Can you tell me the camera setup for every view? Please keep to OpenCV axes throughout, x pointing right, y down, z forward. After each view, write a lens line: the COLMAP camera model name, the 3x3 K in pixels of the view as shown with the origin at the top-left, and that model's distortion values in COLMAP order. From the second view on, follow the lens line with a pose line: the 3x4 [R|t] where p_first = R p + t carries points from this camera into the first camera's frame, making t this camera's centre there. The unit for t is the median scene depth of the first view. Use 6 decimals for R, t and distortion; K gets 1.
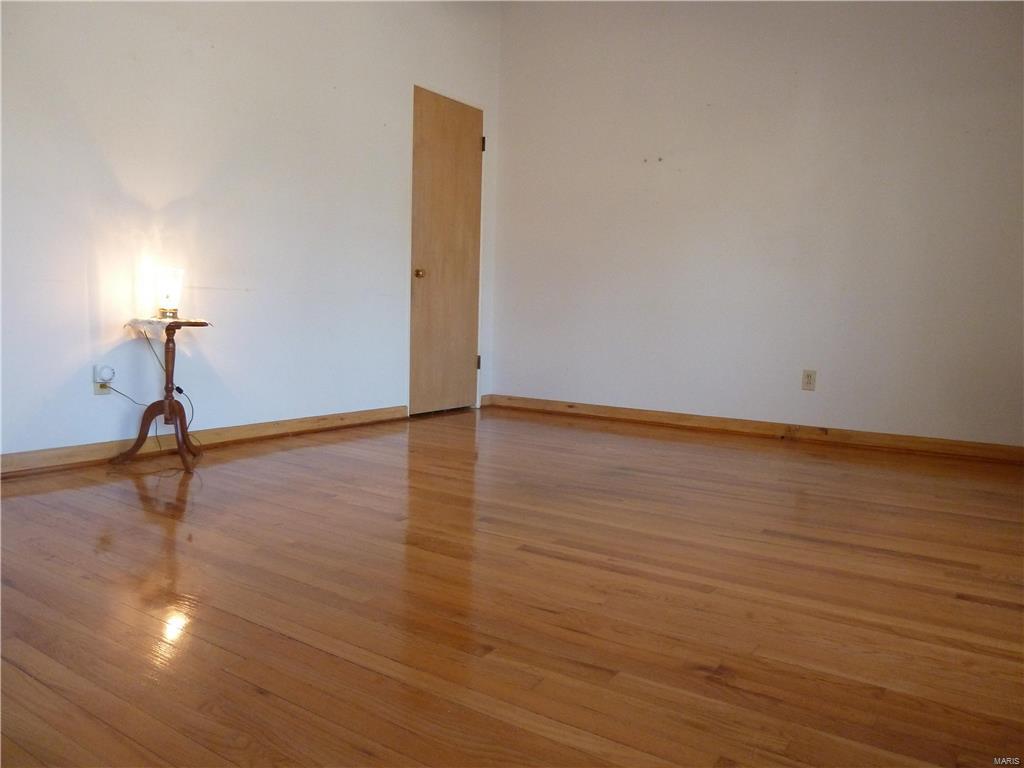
lens RADIAL K [[760.8, 0, 509.8], [0, 760.8, 386.0], [0, 0, 1]] dist [-0.034415, 0.003588]
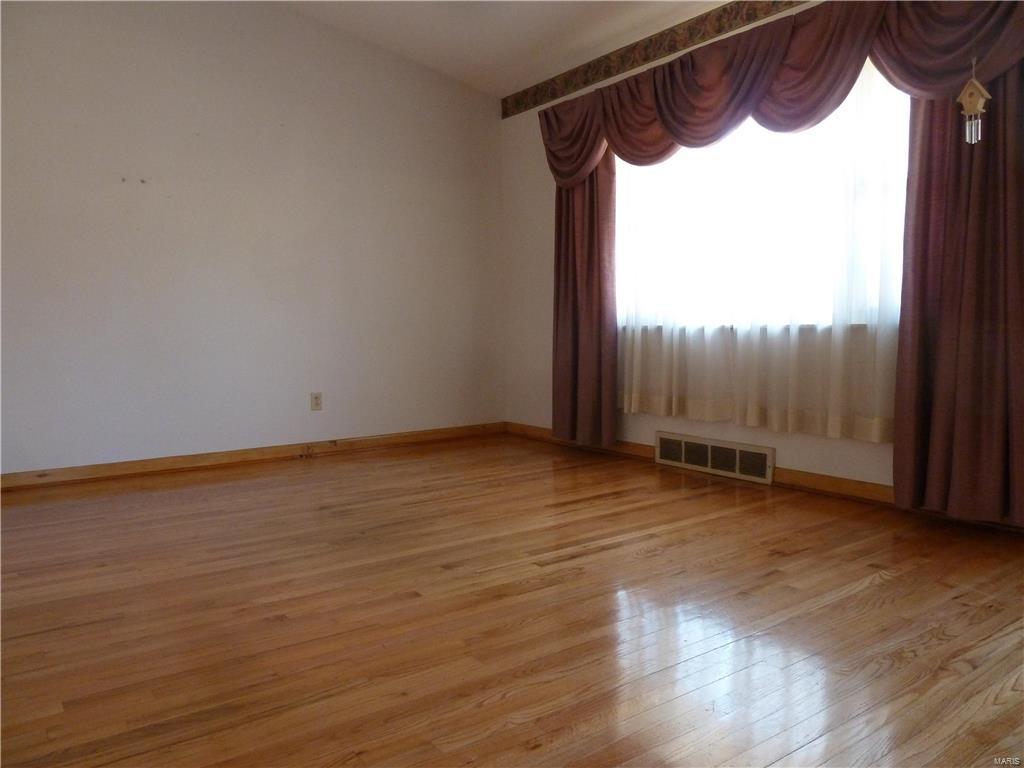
lens RADIAL K [[760.8, 0, 511.6], [0, 760.8, 380.8], [0, 0, 1]] dist [-0.034415, 0.003588]
pose [[0.343170, -0.099993, 0.933935, -0.792983], [0.112176, 0.991564, 0.064945, -0.111674], [-0.932551, 0.082477, 0.351492, 0.448336]]
